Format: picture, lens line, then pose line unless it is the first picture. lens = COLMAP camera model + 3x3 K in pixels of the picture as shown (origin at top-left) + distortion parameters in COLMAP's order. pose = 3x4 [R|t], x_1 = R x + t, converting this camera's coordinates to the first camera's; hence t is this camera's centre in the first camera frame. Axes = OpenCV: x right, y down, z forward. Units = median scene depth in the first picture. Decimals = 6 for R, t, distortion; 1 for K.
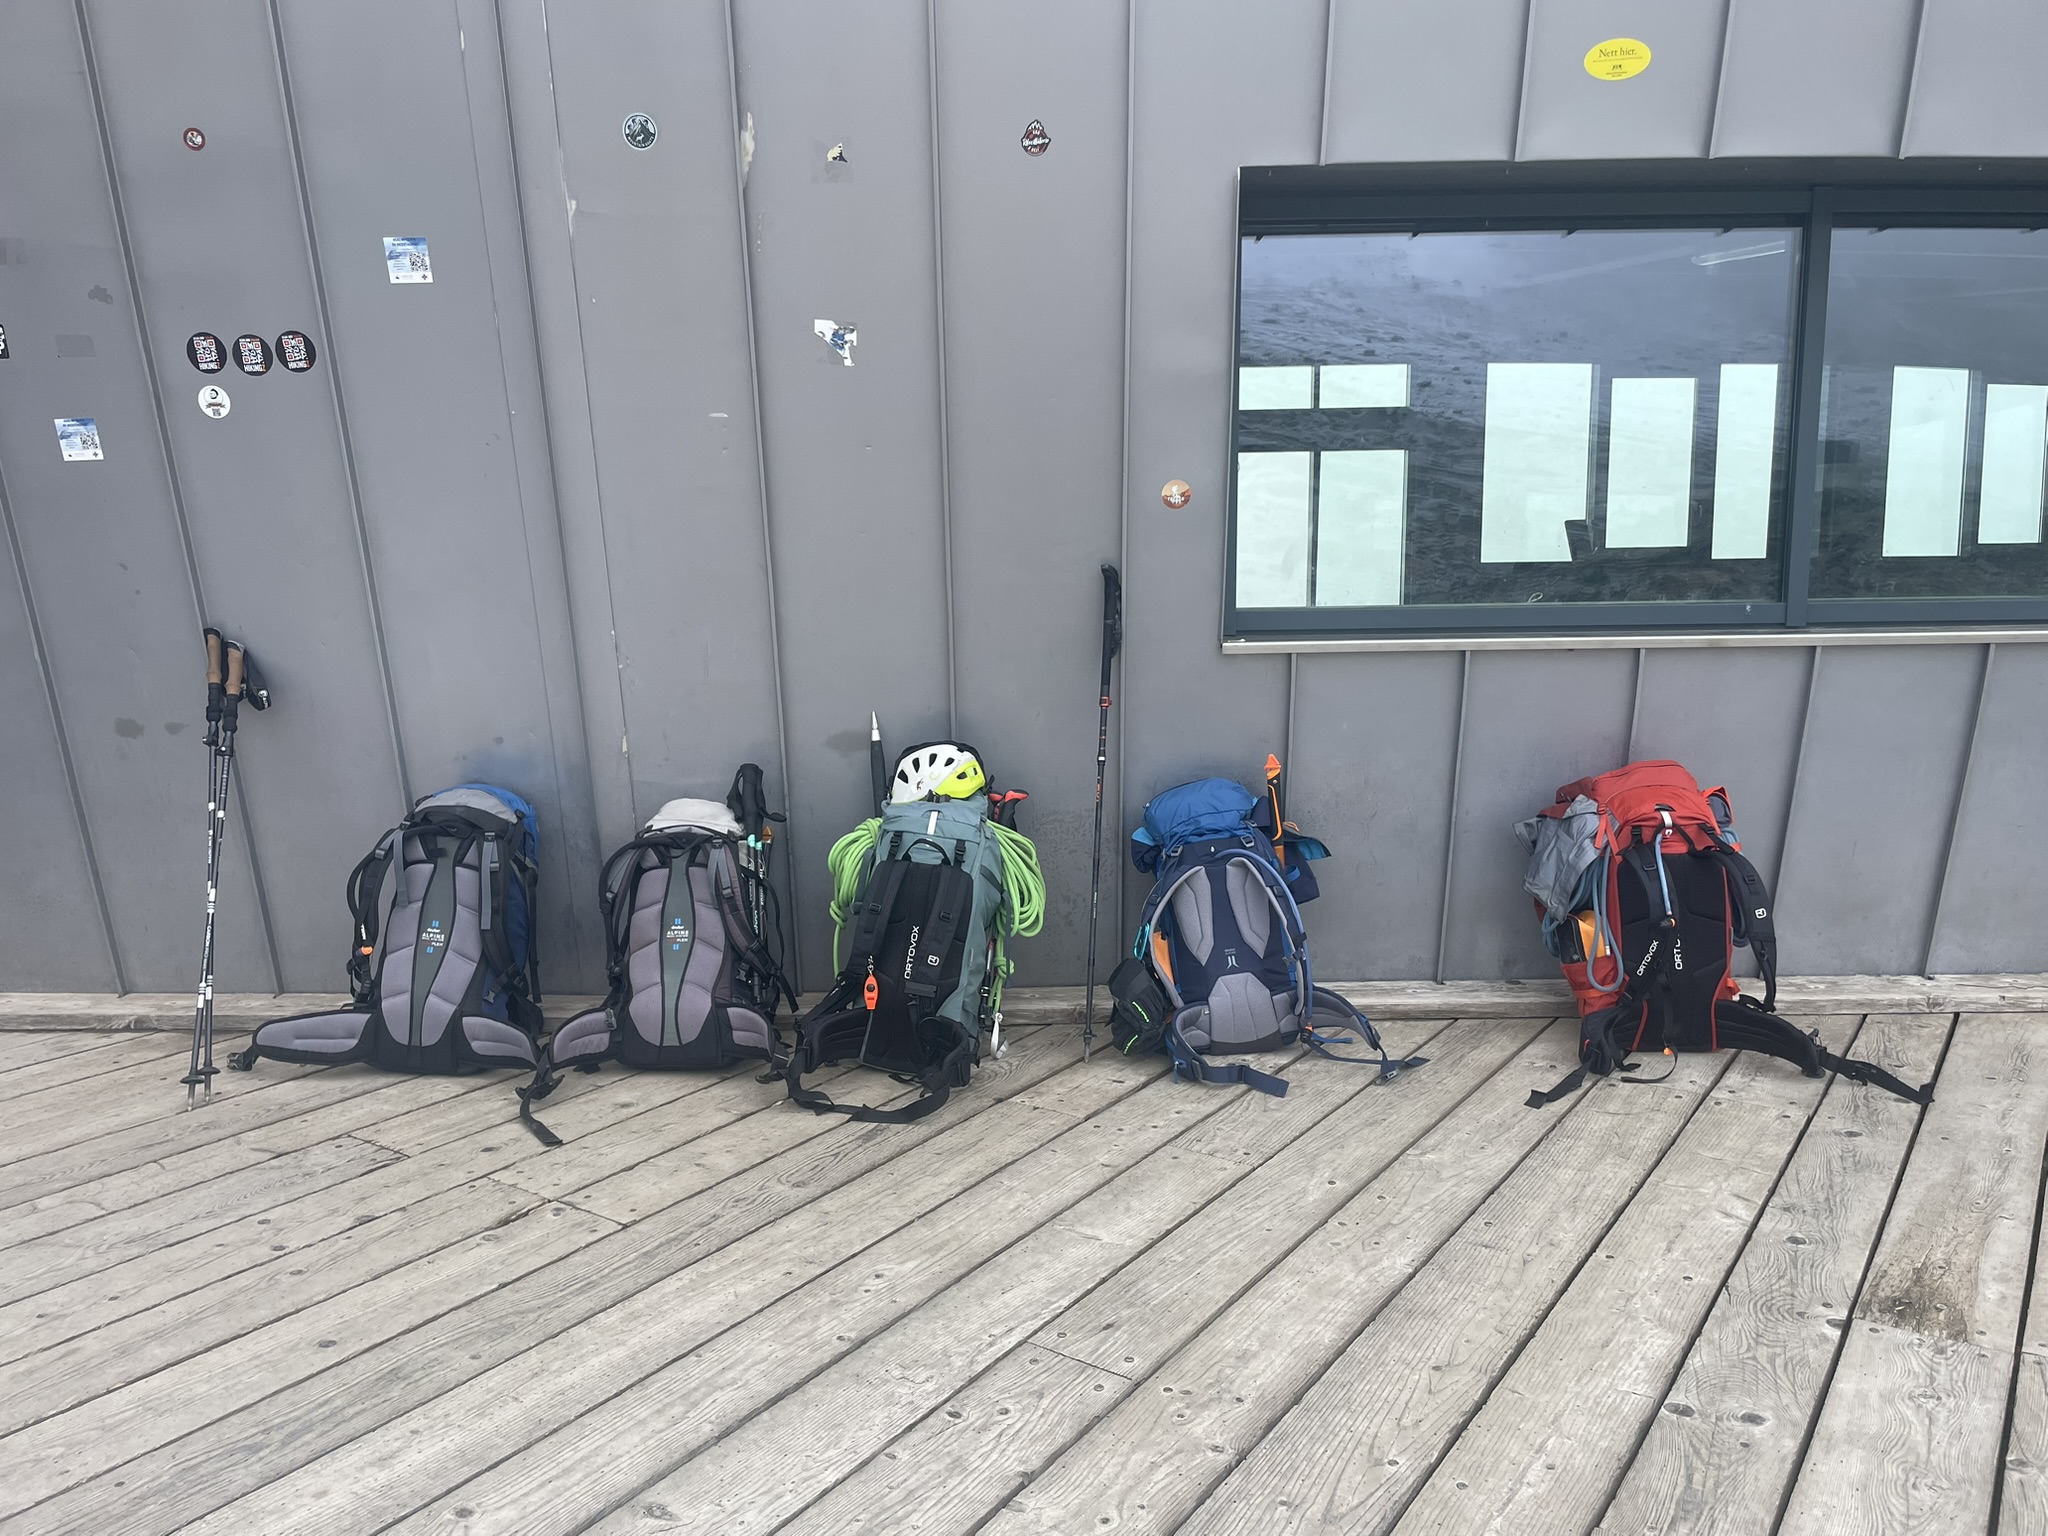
lens RADIAL K [[1573.4, 0, 1030.8], [0, 1573.4, 728.2], [0, 0, 1]] dist [0.091962, -0.135415]
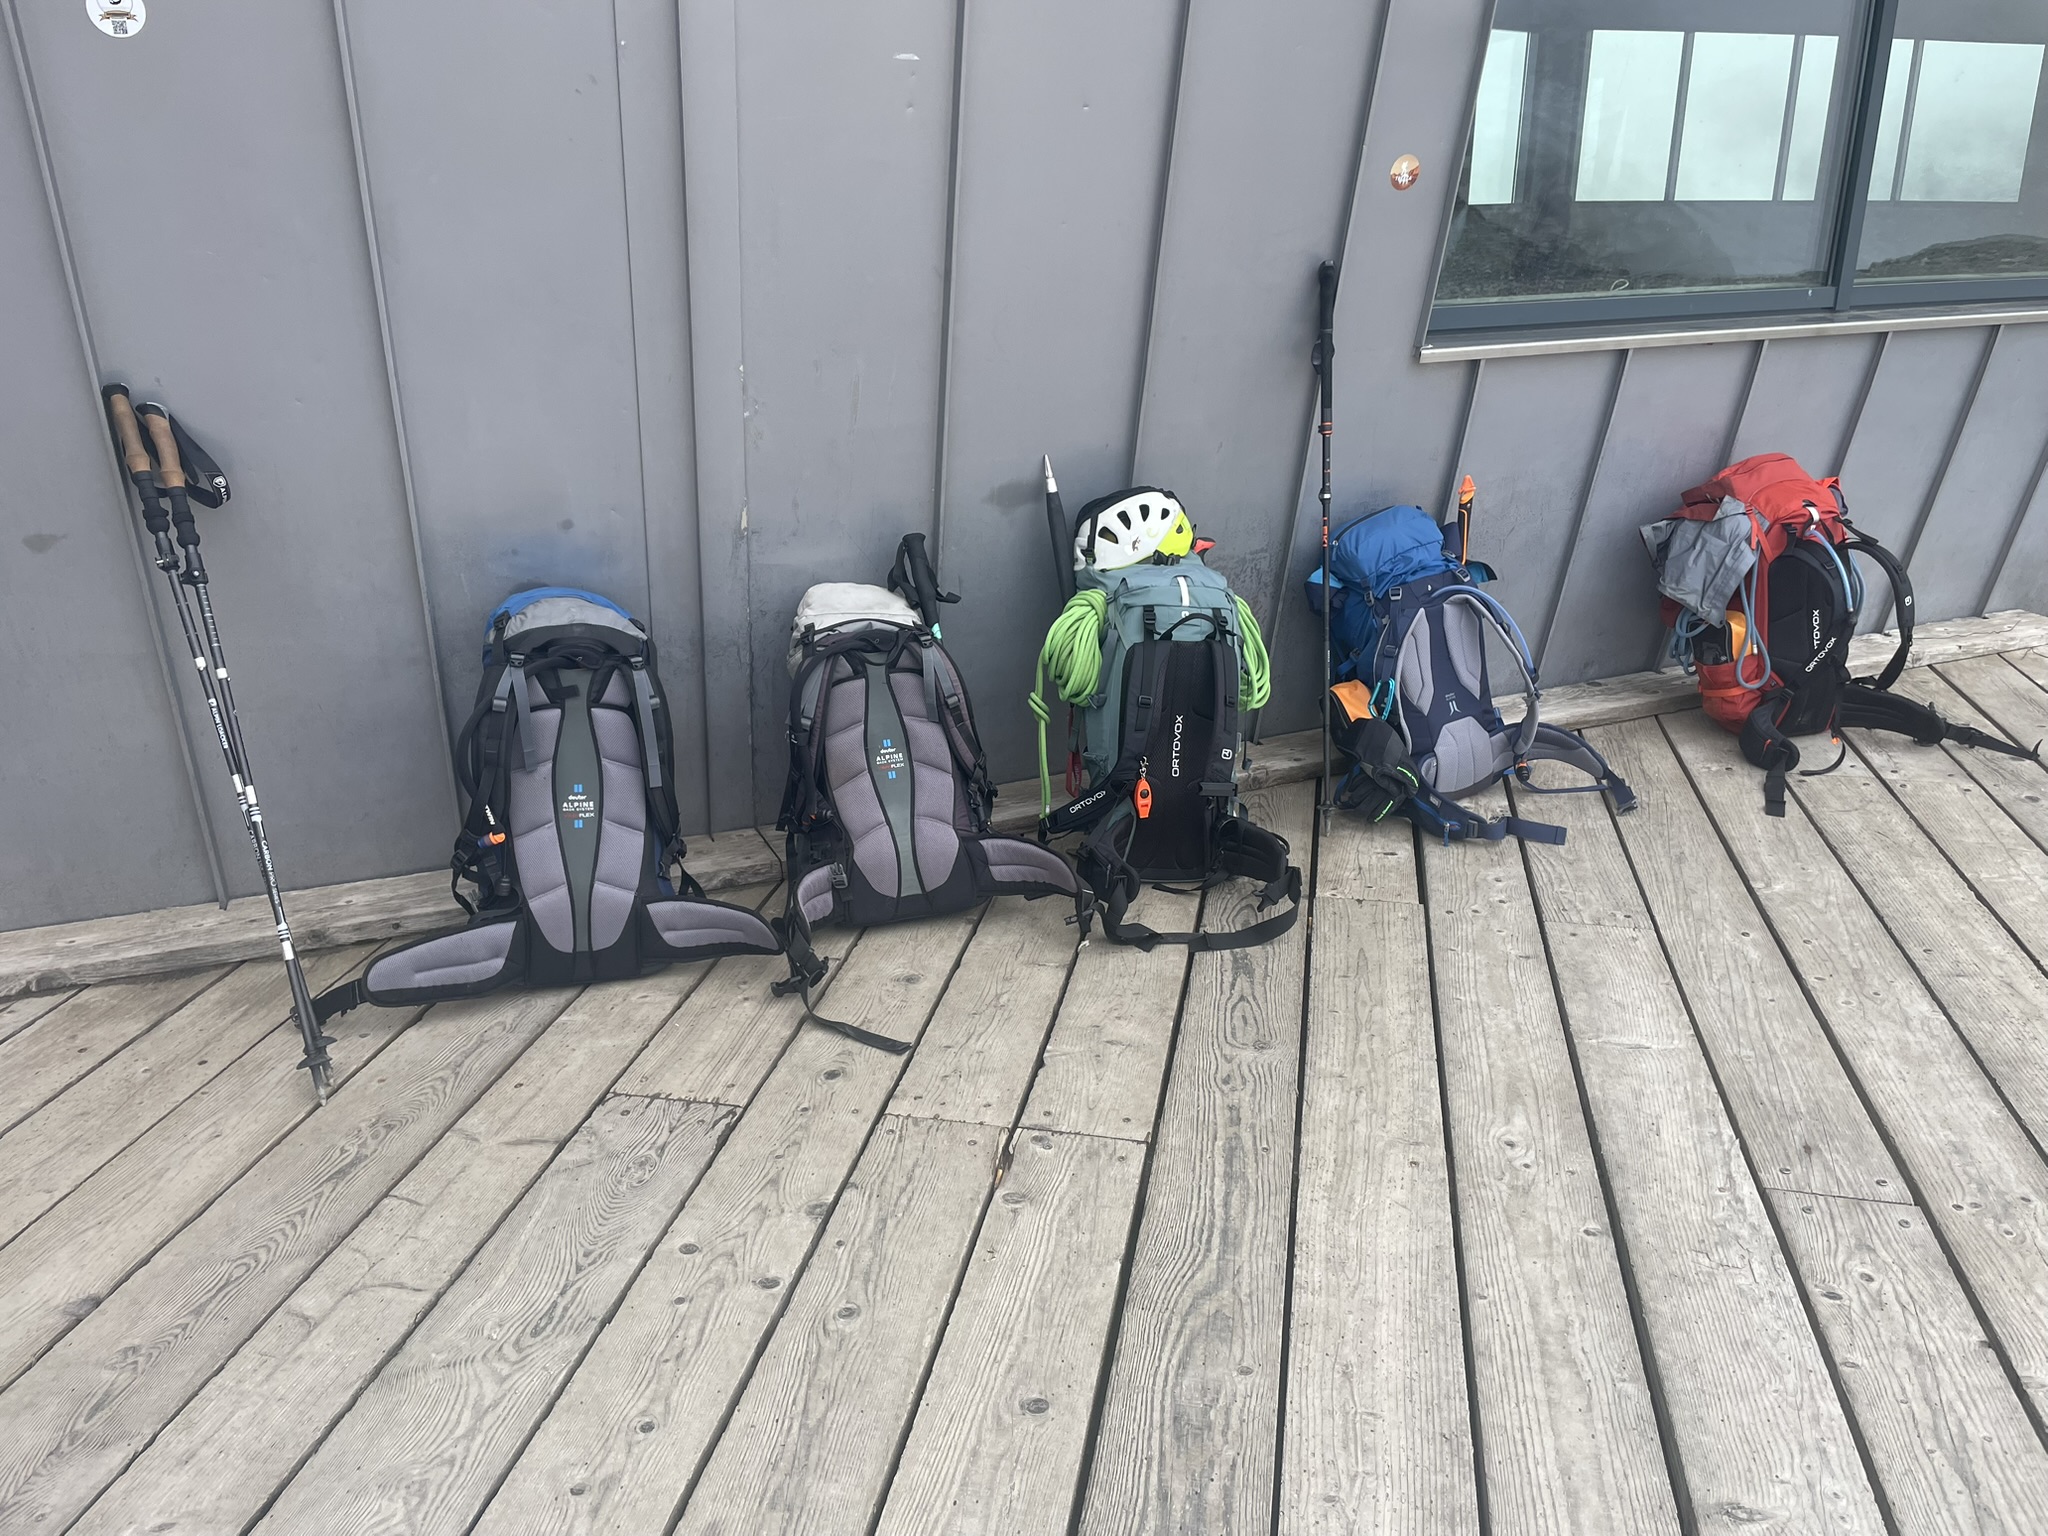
lens RADIAL K [[1573.4, 0, 1030.8], [0, 1573.4, 728.2], [0, 0, 1]] dist [0.091962, -0.135415]
pose [[0.914078, -0.128081, 0.384781, -0.461681], [0.042528, 0.973859, 0.223138, -0.058284], [-0.403302, -0.187602, 0.895630, 0.267296]]
